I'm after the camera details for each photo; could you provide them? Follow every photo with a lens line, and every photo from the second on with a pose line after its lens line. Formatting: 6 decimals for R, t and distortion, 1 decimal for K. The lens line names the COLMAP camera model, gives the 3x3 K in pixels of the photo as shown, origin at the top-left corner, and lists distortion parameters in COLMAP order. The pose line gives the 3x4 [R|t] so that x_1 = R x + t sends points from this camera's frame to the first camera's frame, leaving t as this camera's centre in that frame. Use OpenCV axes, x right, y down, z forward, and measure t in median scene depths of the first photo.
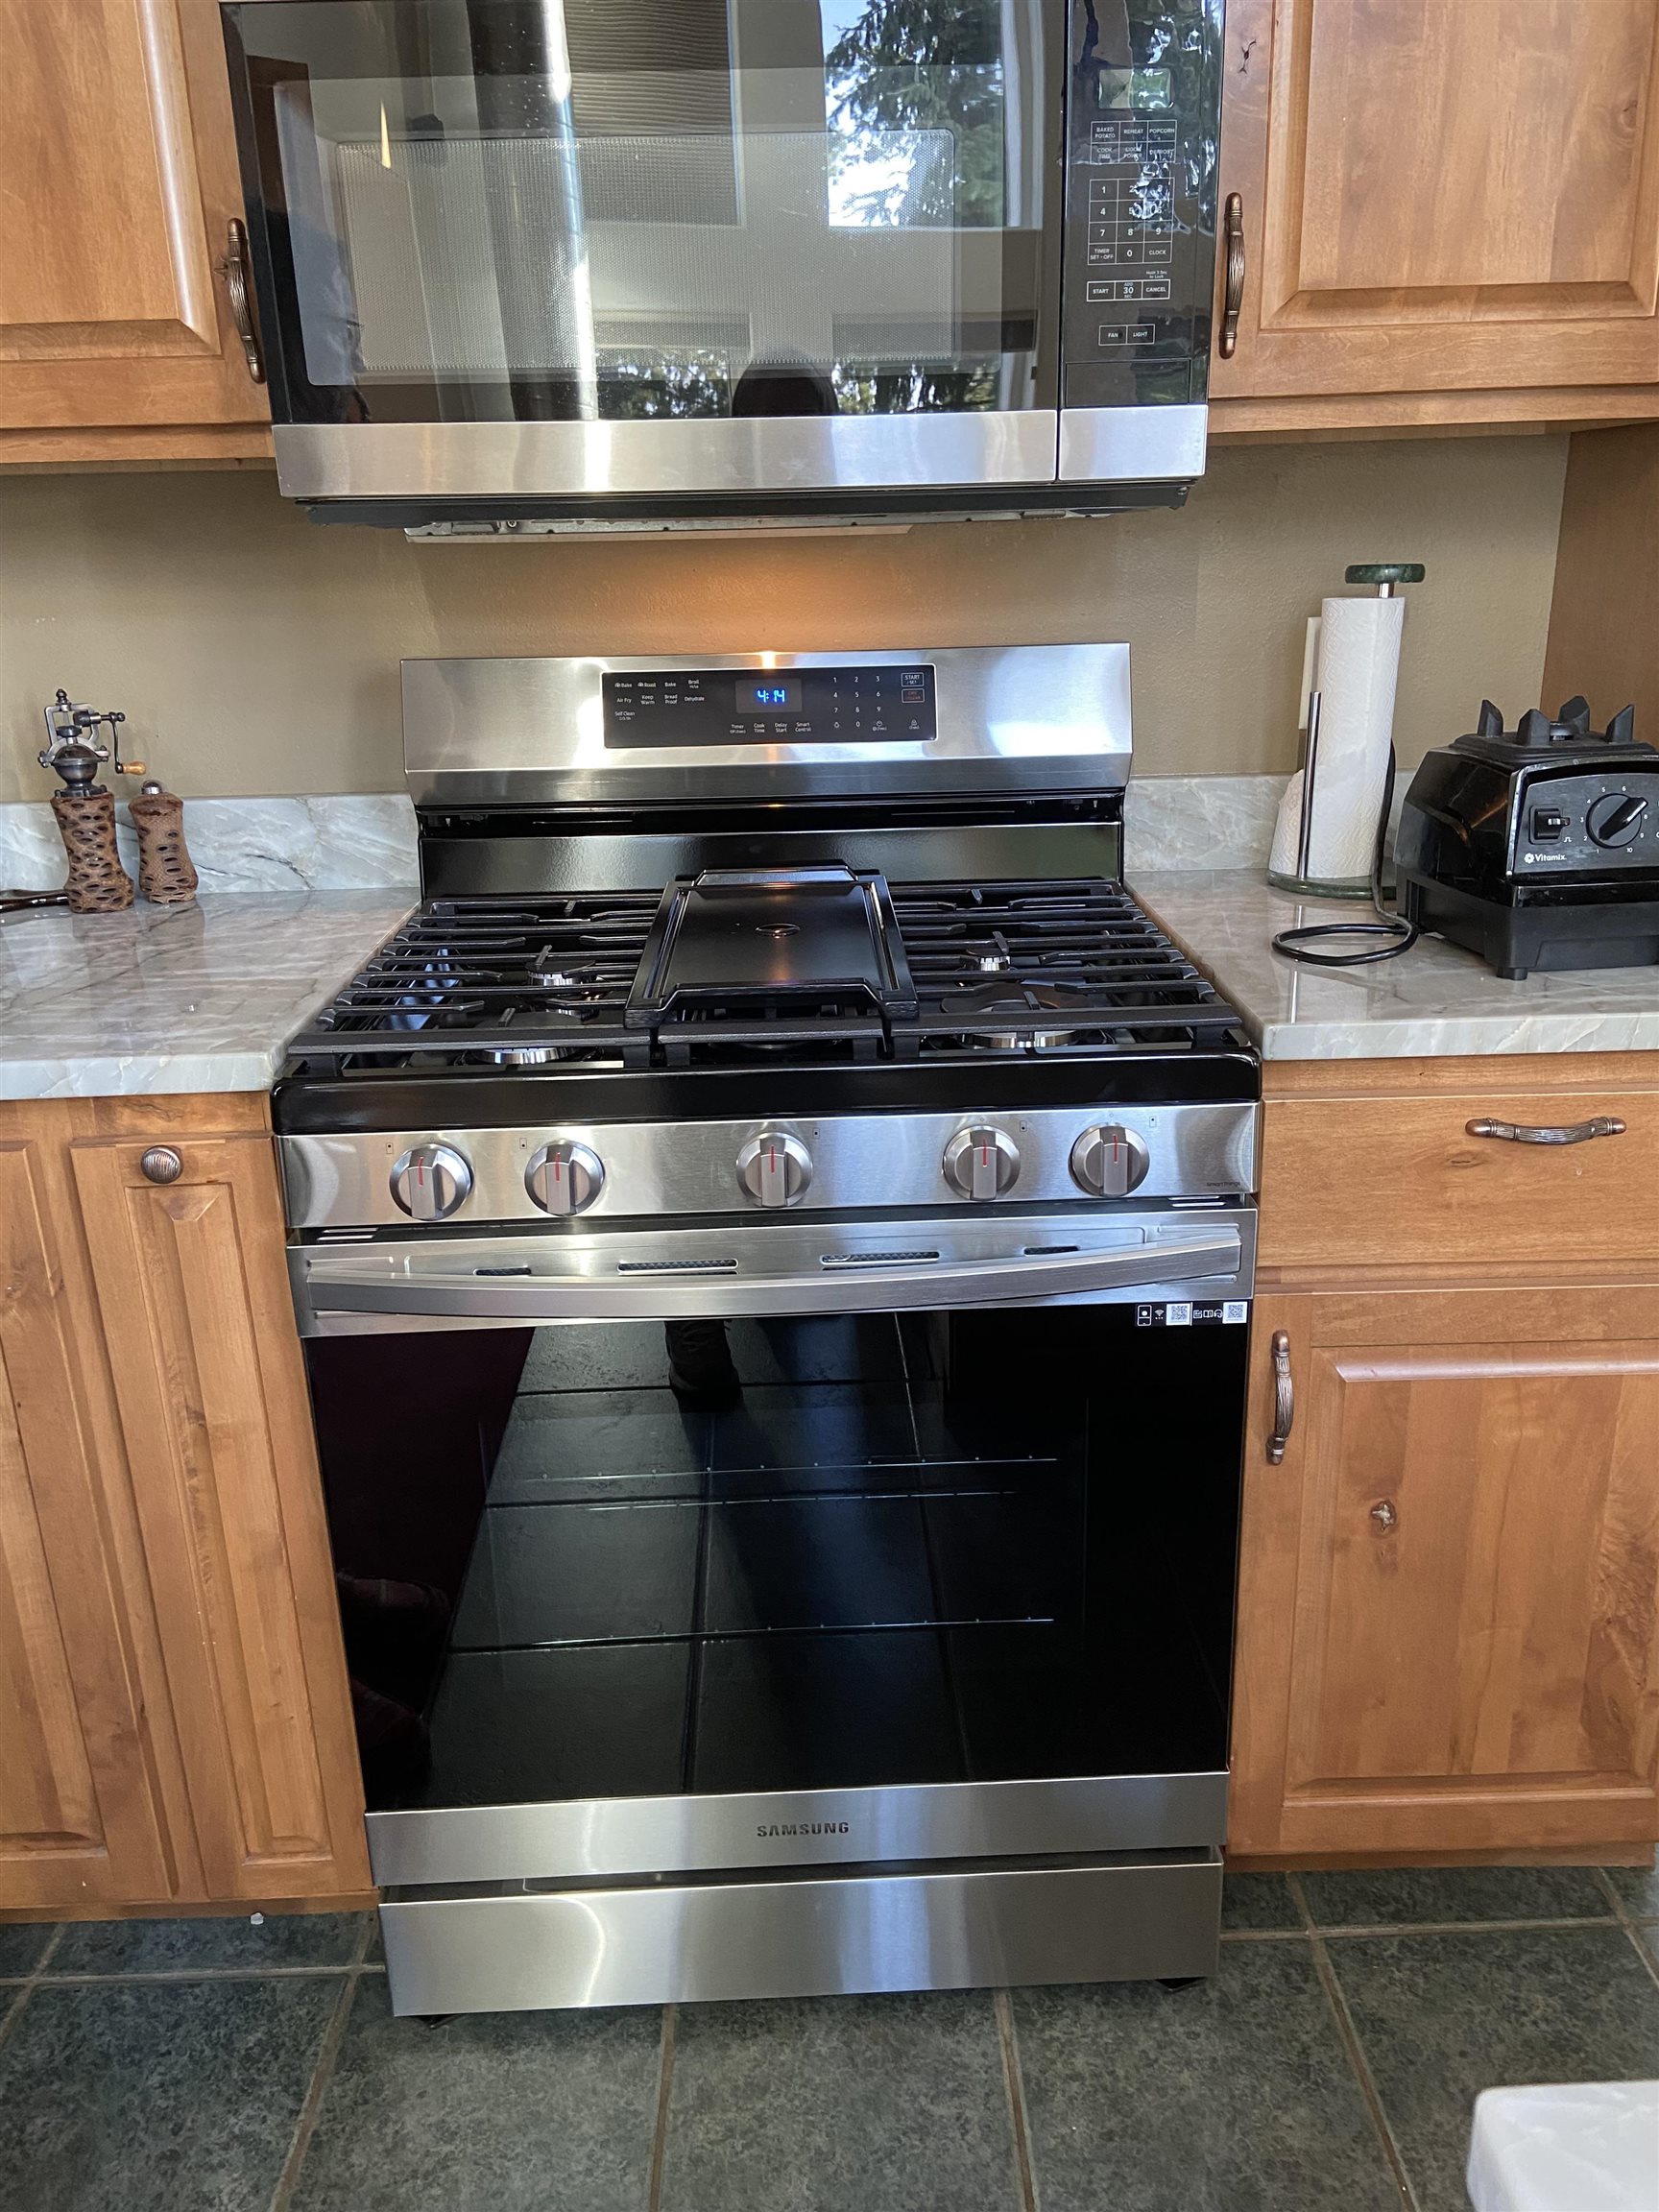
lens RADIAL K [[1679.7, 0, 836.1], [0, 1679.7, 1096.6], [0, 0, 1]] dist [0.041852, -0.057861]
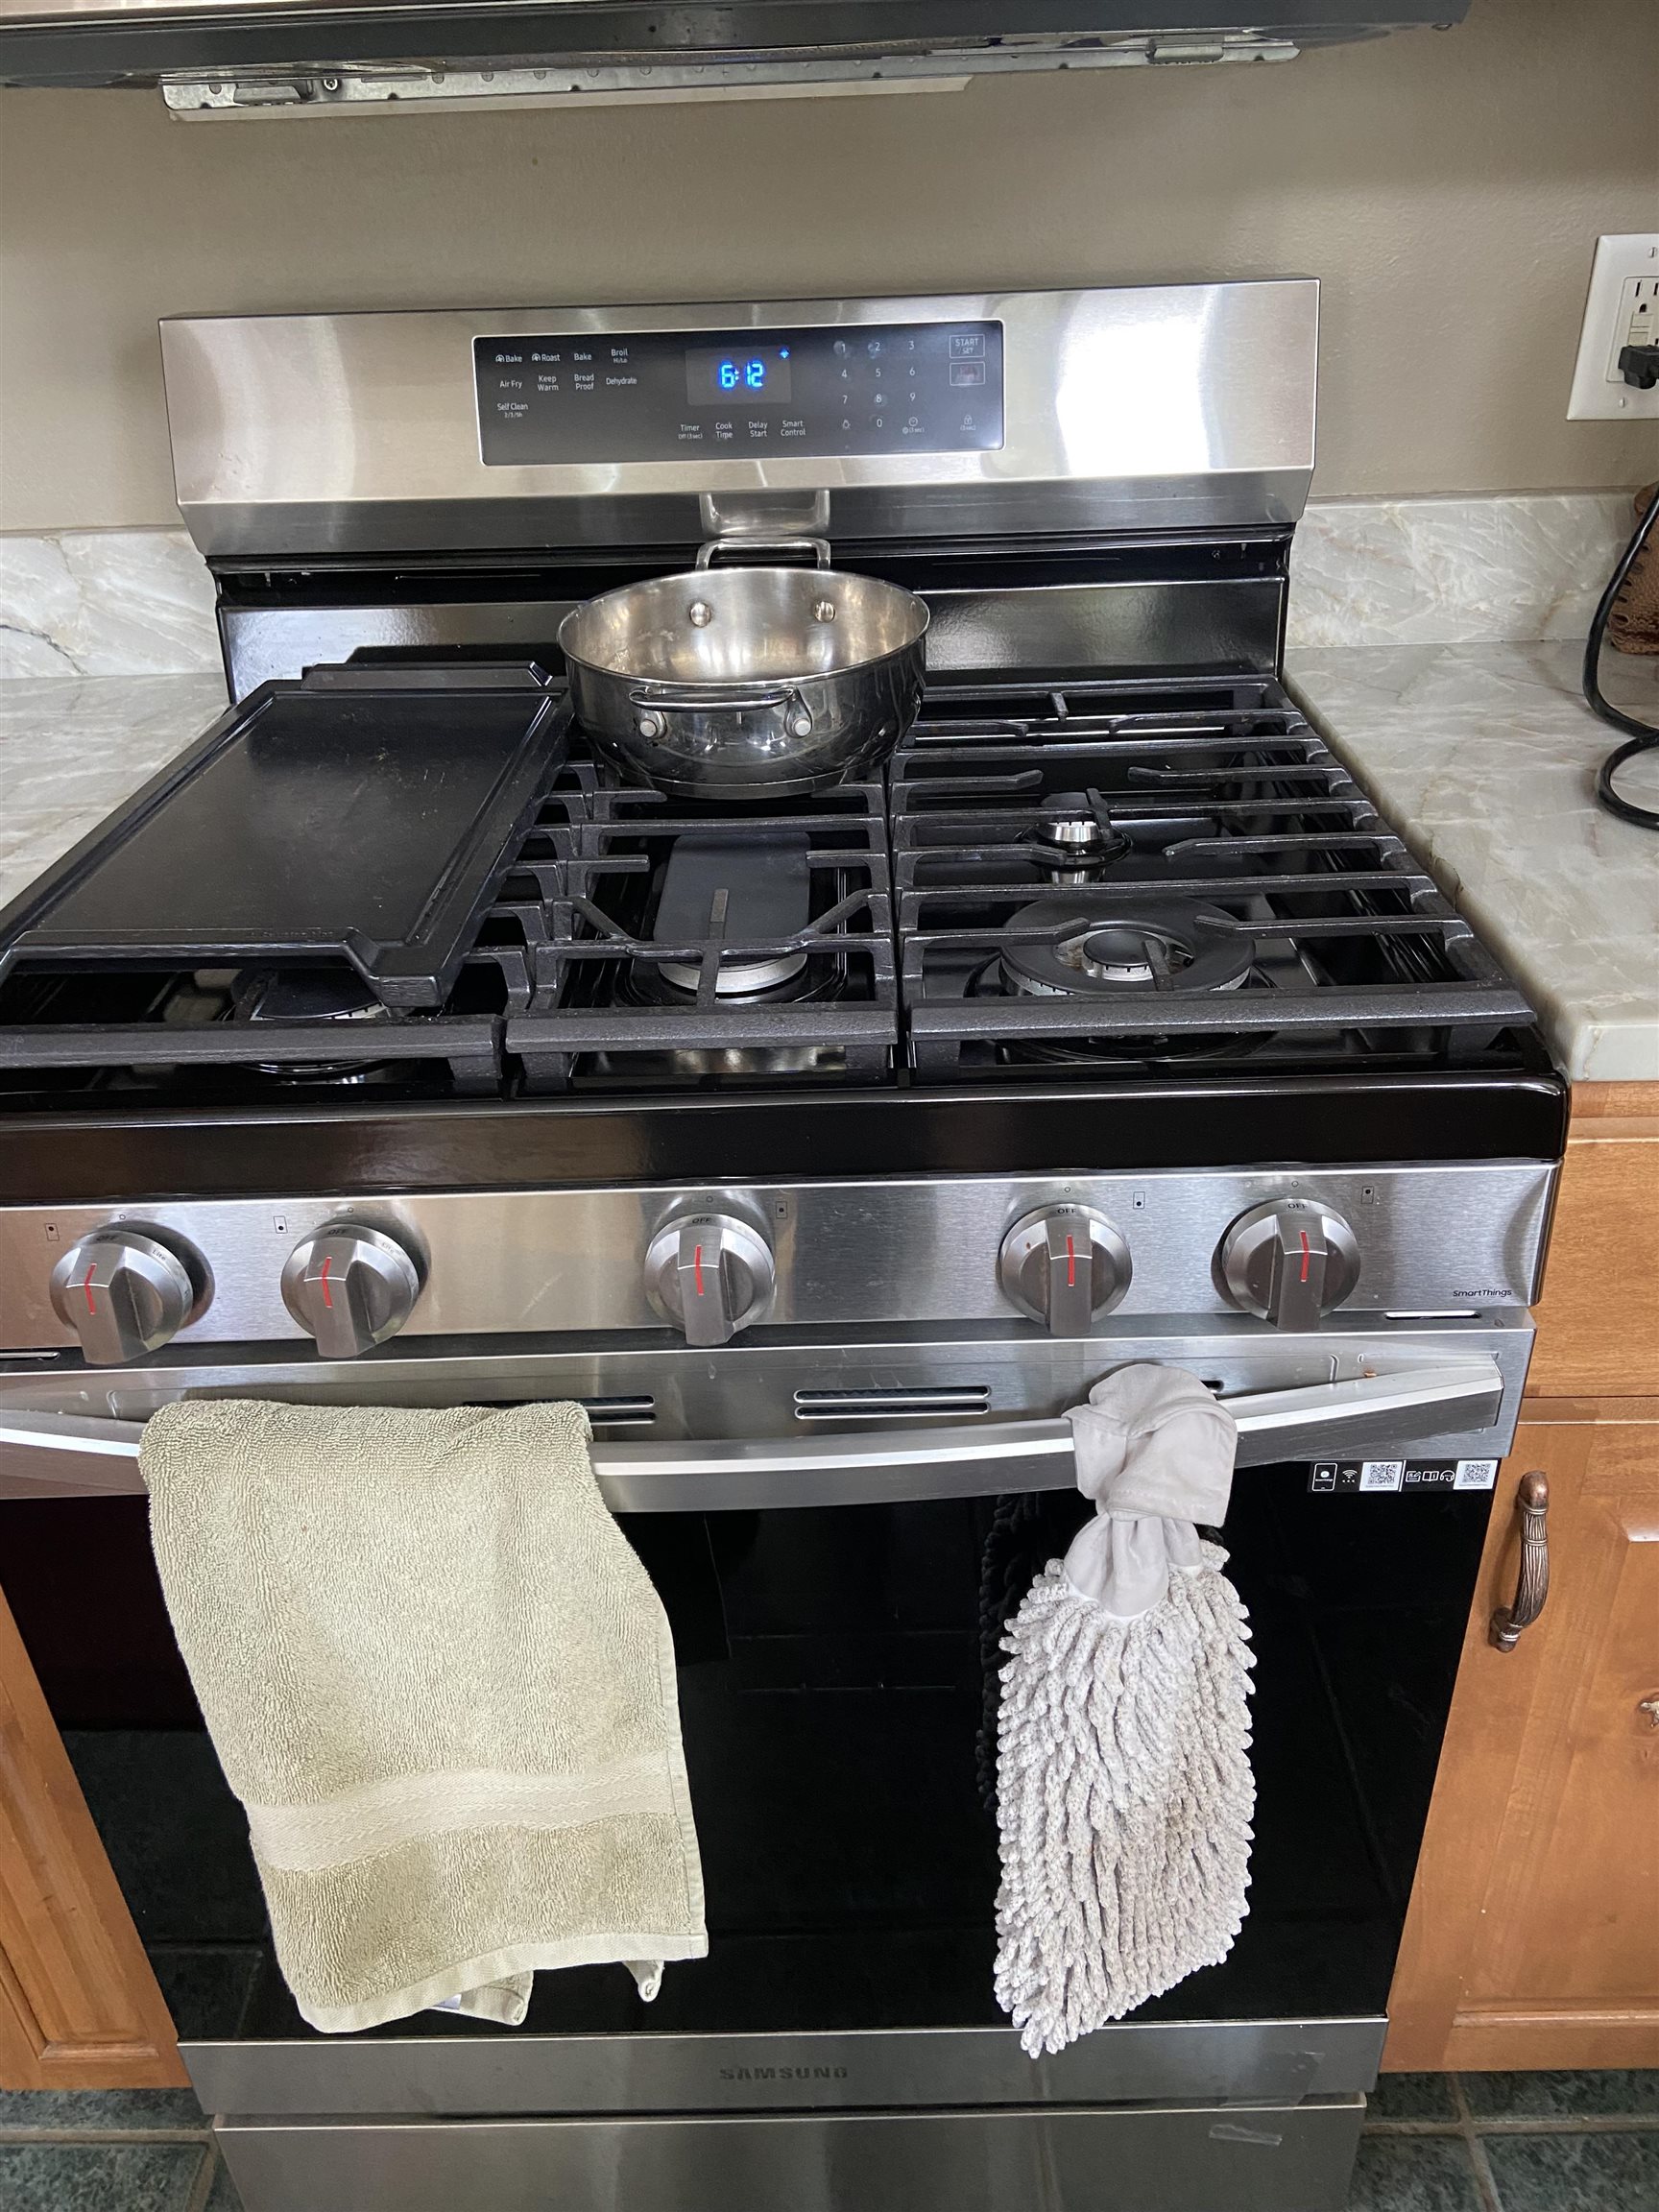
lens RADIAL K [[1679.7, 0, 836.0], [0, 1679.7, 1111.3], [0, 0, 1]] dist [0.041852, -0.057861]
pose [[0.999485, 0.008466, -0.030964, 0.021888], [-0.002125, 0.979933, 0.199315, -0.111119], [0.032030, -0.199146, 0.979446, 0.385581]]
